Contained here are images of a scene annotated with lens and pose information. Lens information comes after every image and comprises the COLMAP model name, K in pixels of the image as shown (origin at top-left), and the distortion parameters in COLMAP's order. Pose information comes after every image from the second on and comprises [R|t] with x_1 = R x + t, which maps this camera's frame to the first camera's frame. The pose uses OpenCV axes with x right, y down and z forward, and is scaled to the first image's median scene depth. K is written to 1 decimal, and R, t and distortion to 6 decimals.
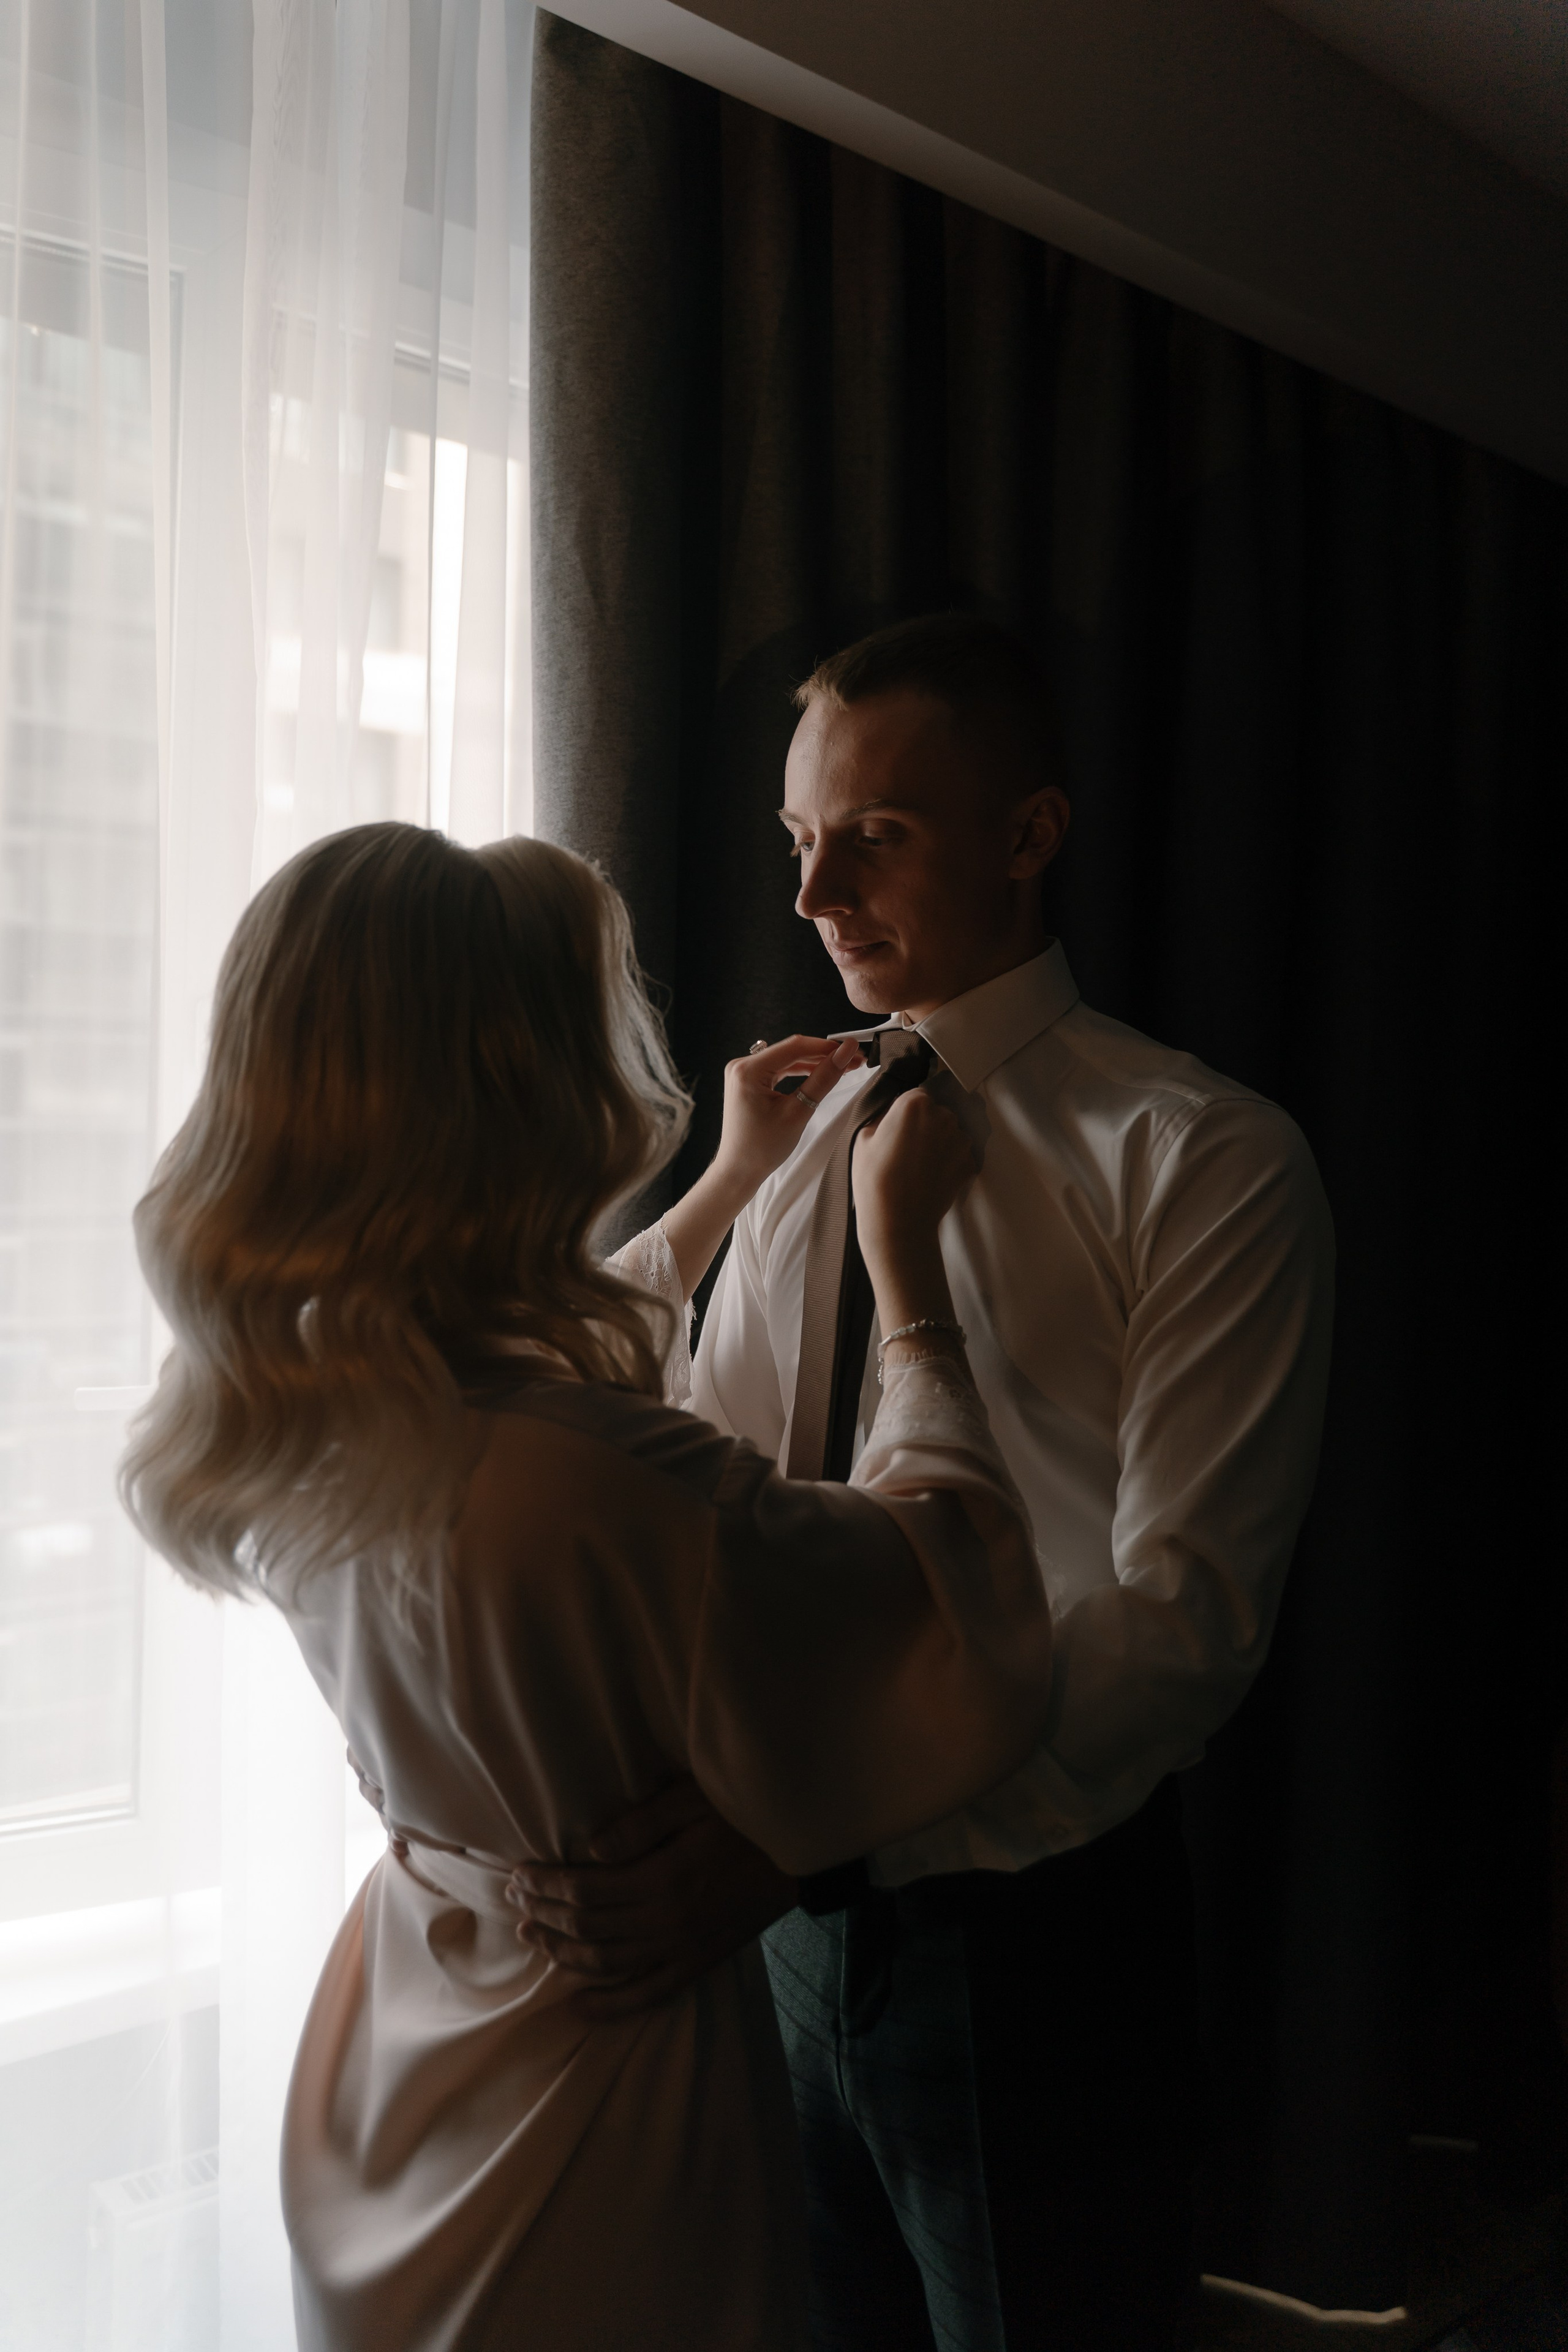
lens RADIAL K [[1895.5, 0, 782.8], [0, 1895.5, 1173.6], [0, 0, 1]] dist [0.009999, -0.002730]
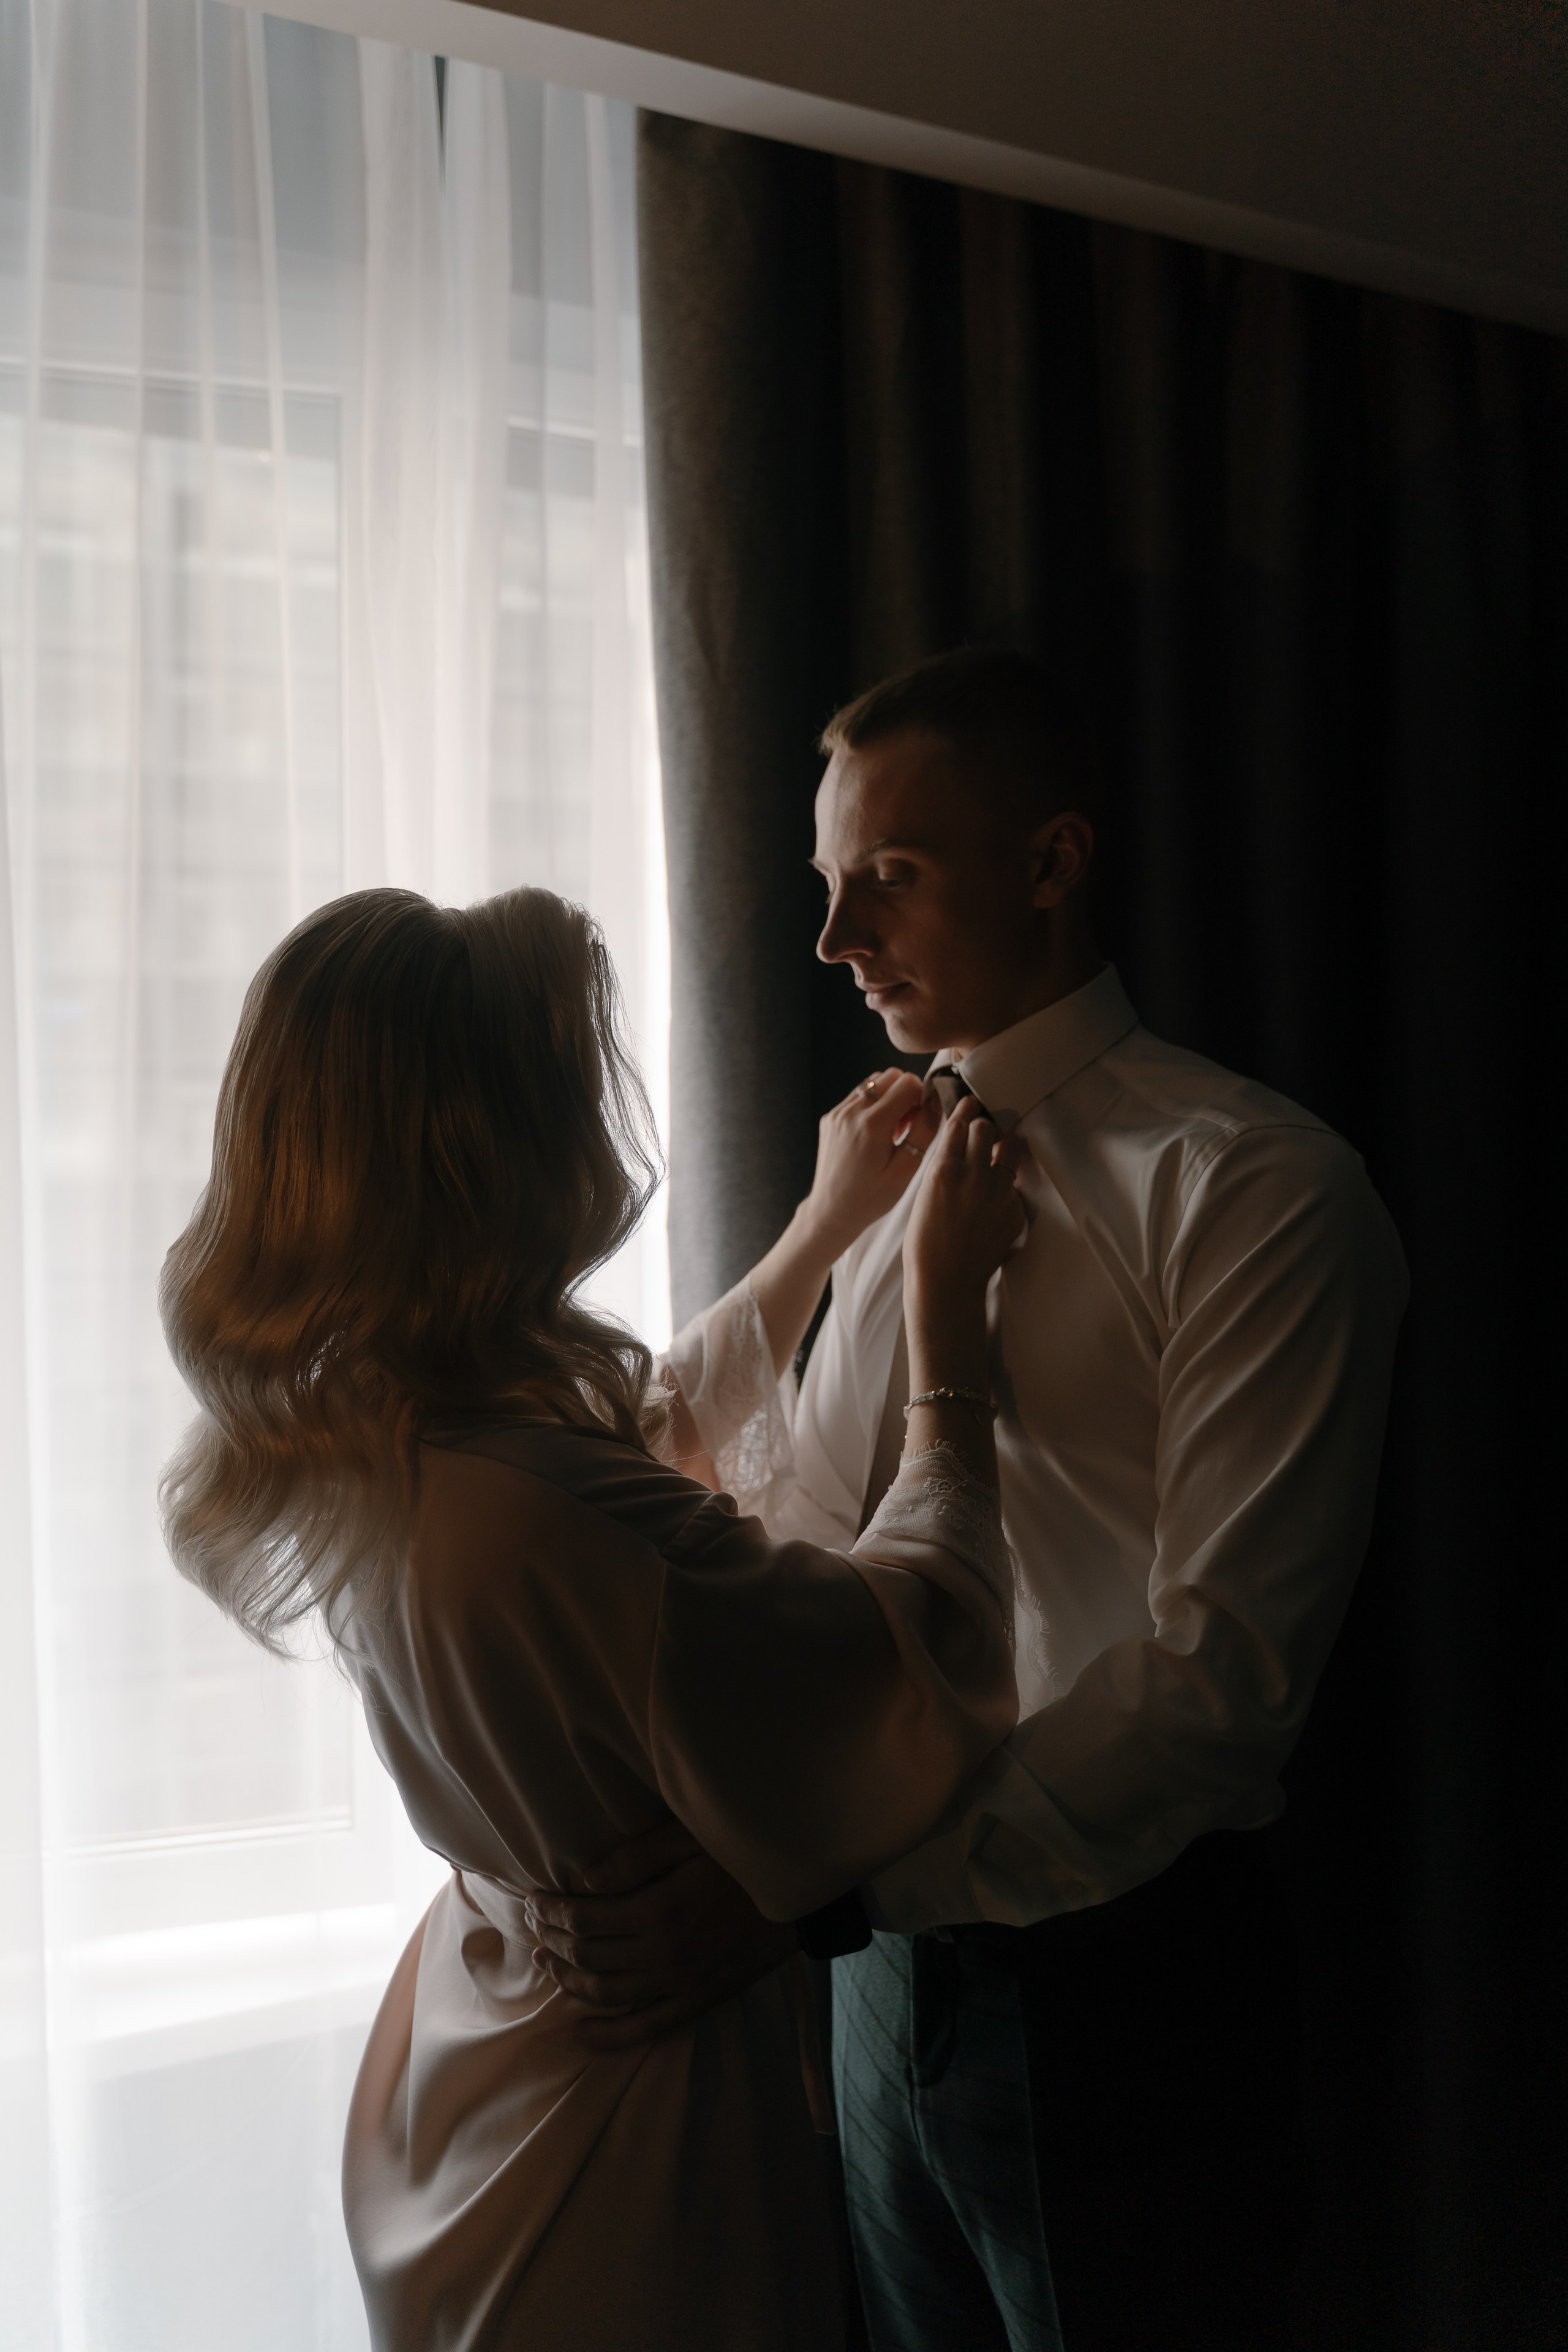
lens RADIAL K [[1895.5, 0, 720.3], [0, 1895.5, 1178.9], [0, 0, 1]] dist [0.009999, -0.002730]
pose [[0.975067, -0.031356, -0.219684, 0.173999], [0.027681, 0.999421, -0.019790, -0.001433], [0.220177, 0.013216, 0.975370, 0.005748]]
